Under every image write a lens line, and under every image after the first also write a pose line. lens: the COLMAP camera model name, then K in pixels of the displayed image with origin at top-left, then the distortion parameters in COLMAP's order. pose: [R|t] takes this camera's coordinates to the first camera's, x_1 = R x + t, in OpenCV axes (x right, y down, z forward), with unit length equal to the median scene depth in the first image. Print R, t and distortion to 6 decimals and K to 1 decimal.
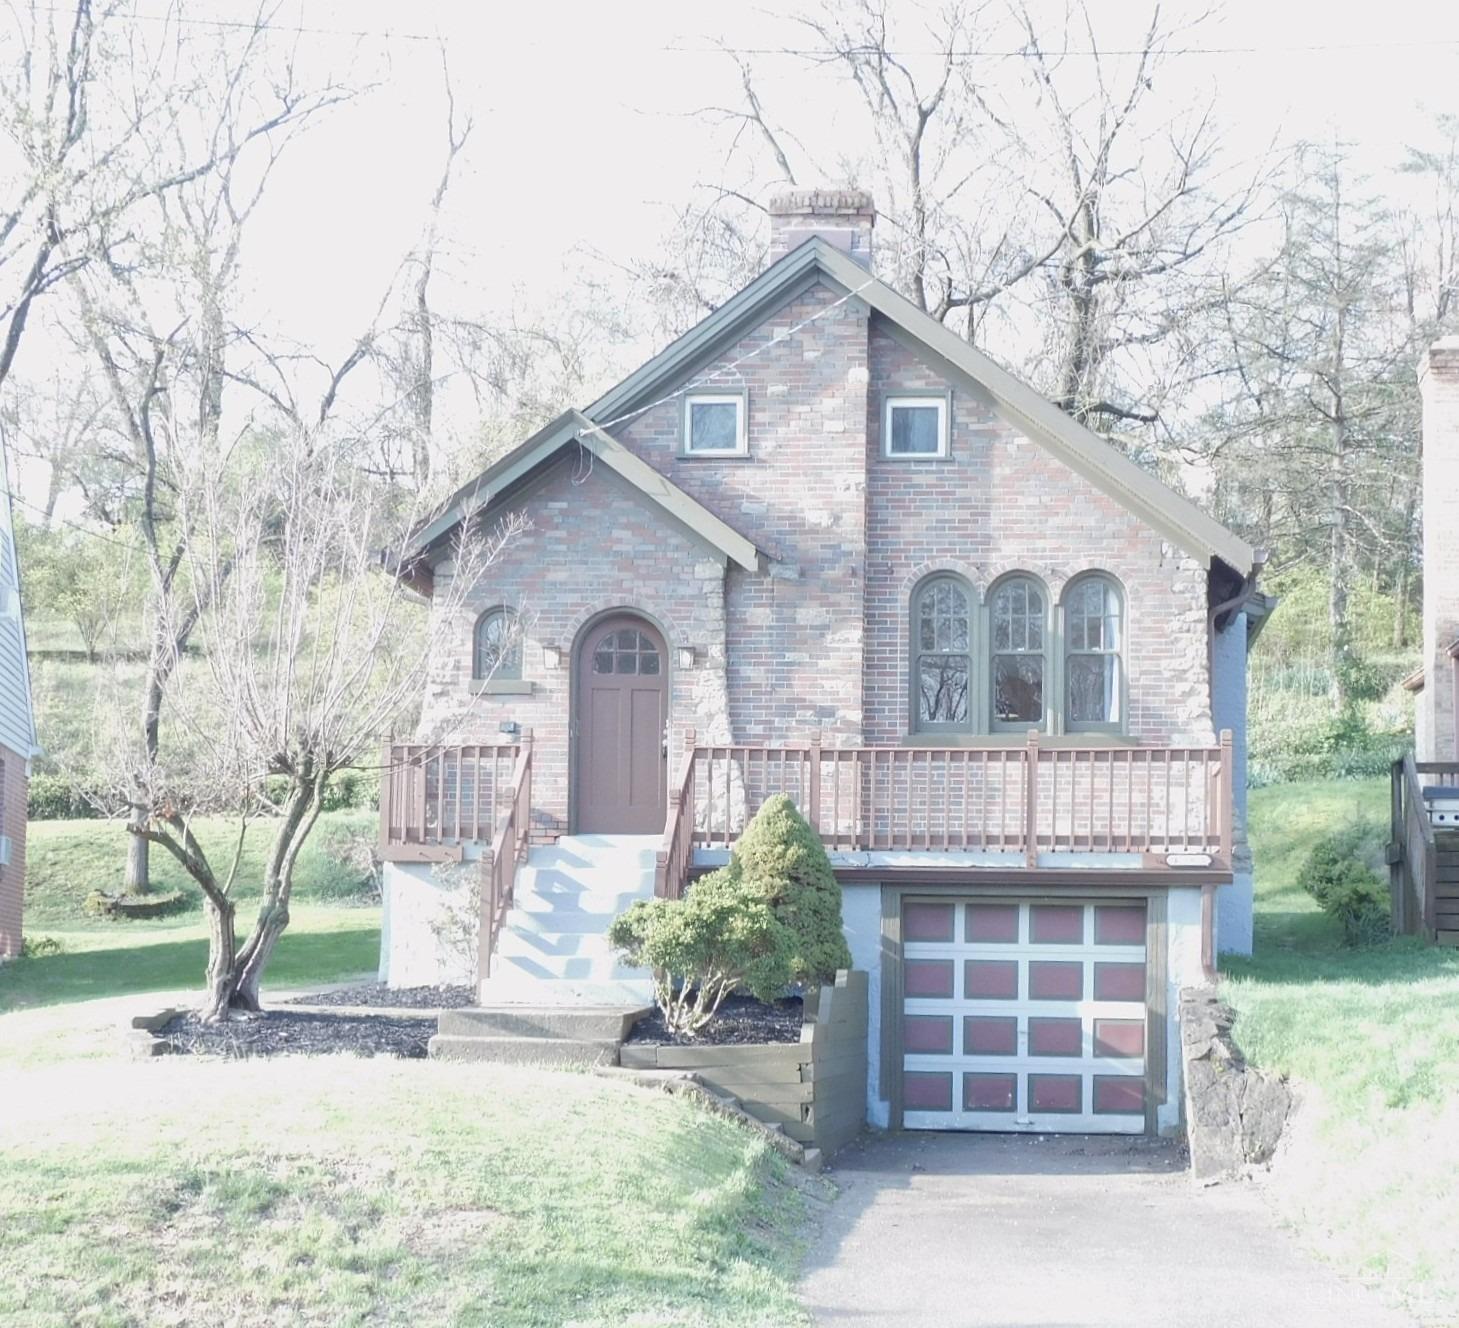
lens RADIAL K [[2838.0, 0, 729.5], [0, 2838.0, 664.0], [0, 0, 1]] dist [-0.012182, -0.036475]
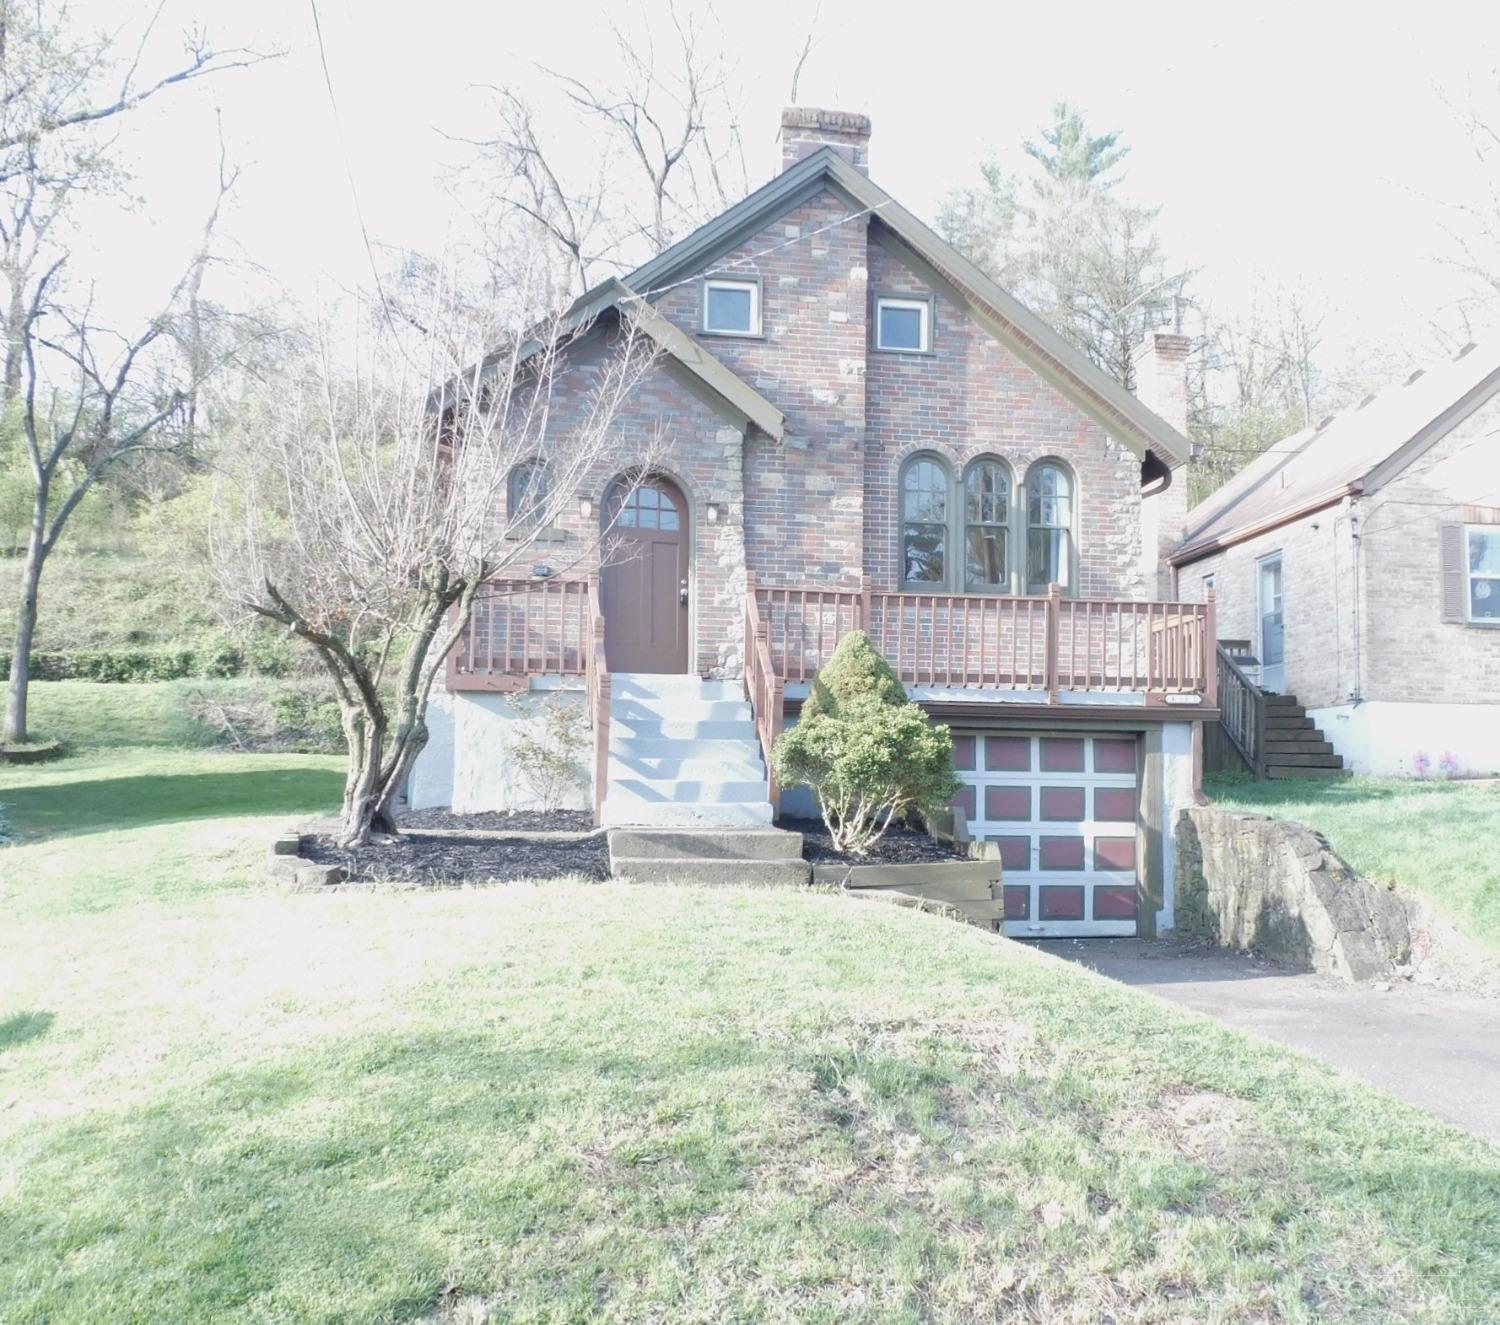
lens RADIAL K [[1683.1, 0, 806.3], [0, 1683.1, 663.4], [0, 0, 1]] dist [-0.010897, 0.009566]
pose [[0.945645, 0.024895, 0.324245, -0.190764], [-0.029724, 0.999509, 0.009946, 0.048346], [-0.323838, -0.019043, 0.945921, 0.370518]]
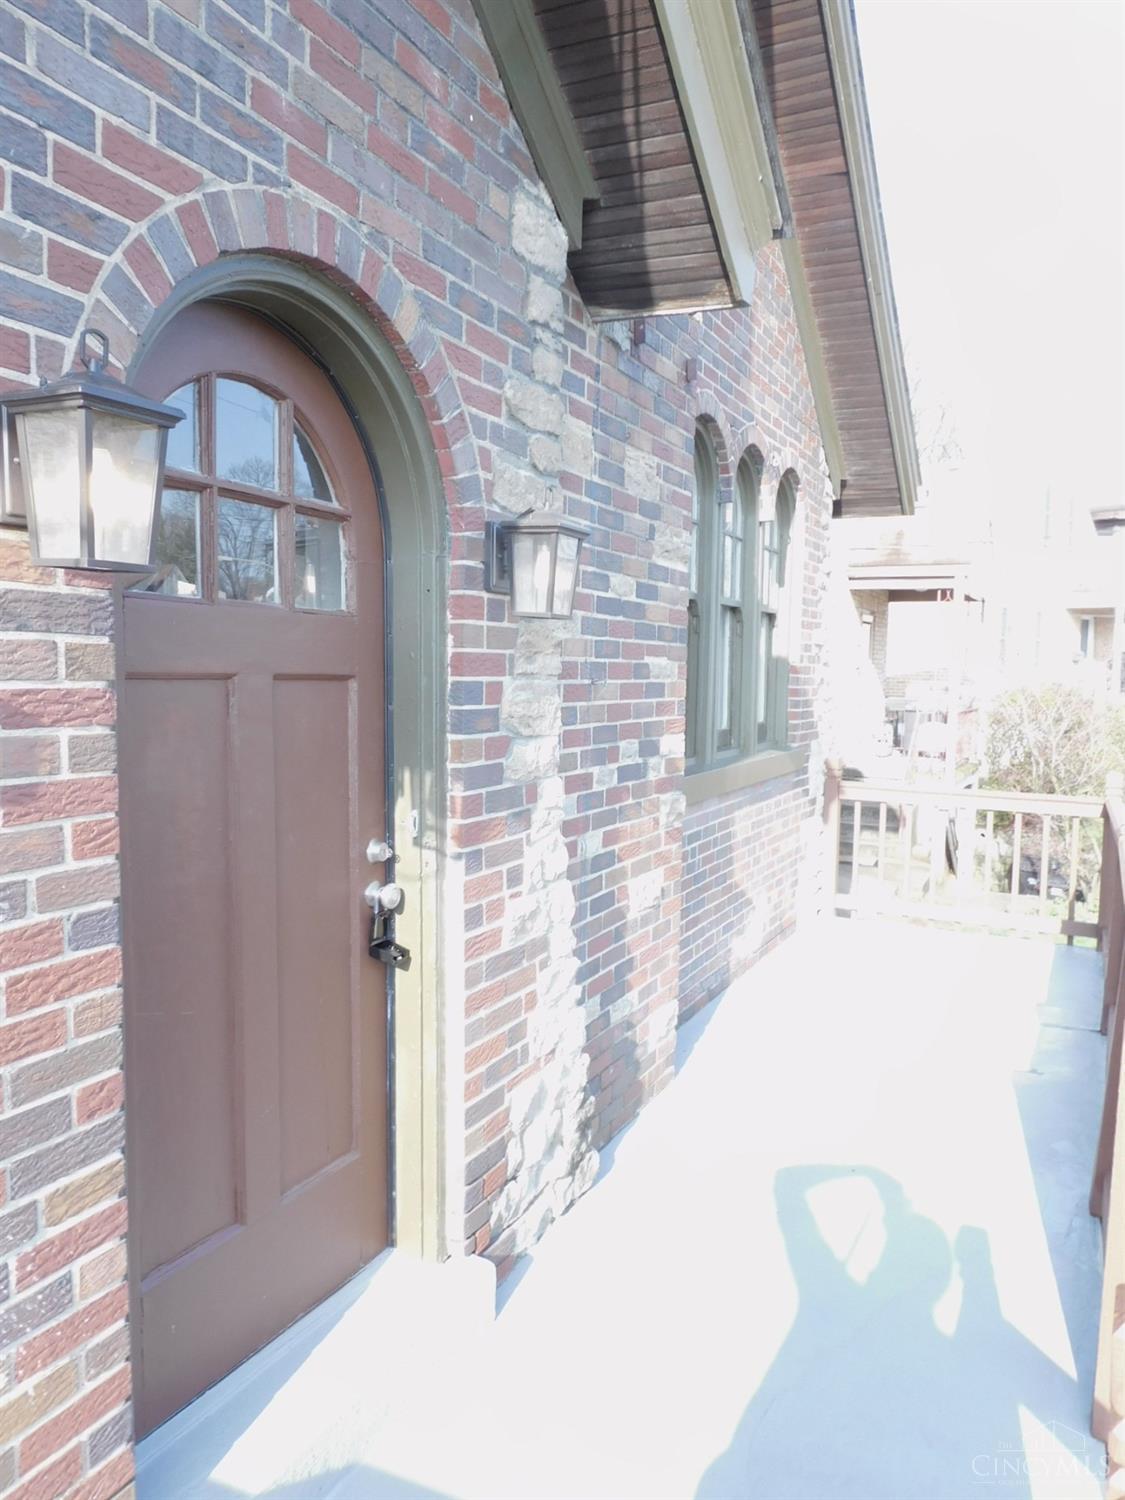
lens RADIAL K [[1114.0, 0, 562.5], [0, 1114.0, 750.0], [0, 0, 1]] dist [-0.012653, -0.007370]
pose [[0.290250, -0.079528, 0.953641, -0.111372], [-0.121161, 0.985467, 0.119059, 0.001787], [-0.949250, -0.150101, 0.276396, 0.968465]]
